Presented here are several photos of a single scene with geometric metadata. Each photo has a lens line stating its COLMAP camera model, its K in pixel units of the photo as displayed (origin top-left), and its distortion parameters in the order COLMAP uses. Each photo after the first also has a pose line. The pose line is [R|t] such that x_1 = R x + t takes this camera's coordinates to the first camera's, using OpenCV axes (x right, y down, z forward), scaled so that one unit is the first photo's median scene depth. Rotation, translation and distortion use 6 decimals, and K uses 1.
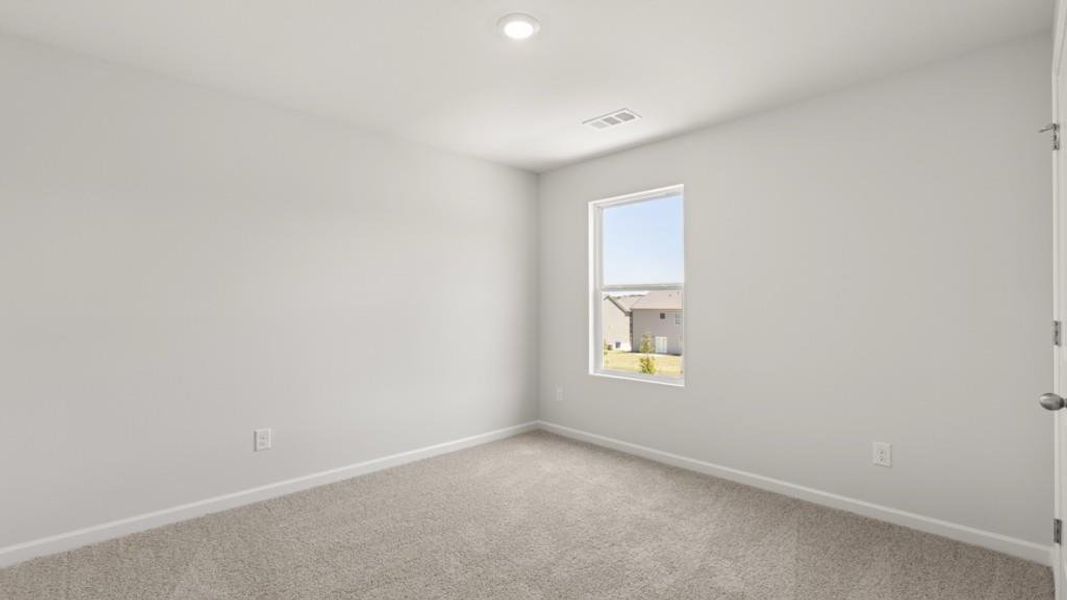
lens RADIAL K [[475.9, 0, 532.9], [0, 475.9, 308.3], [0, 0, 1]] dist [0.001537, 0.000197]
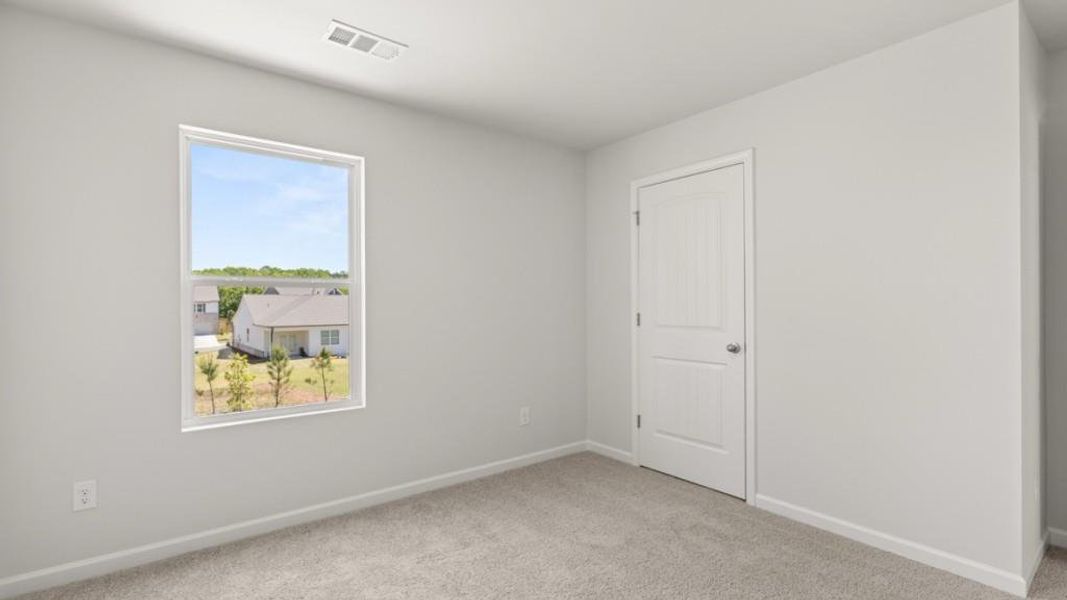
lens RADIAL K [[475.9, 0, 532.9], [0, 475.9, 308.3], [0, 0, 1]] dist [0.001537, 0.000197]
pose [[0.113933, 0.001099, 0.993488, -0.563142], [0.012779, 0.999915, -0.002571, 0.003297], [-0.993406, 0.012988, 0.113910, 0.765206]]
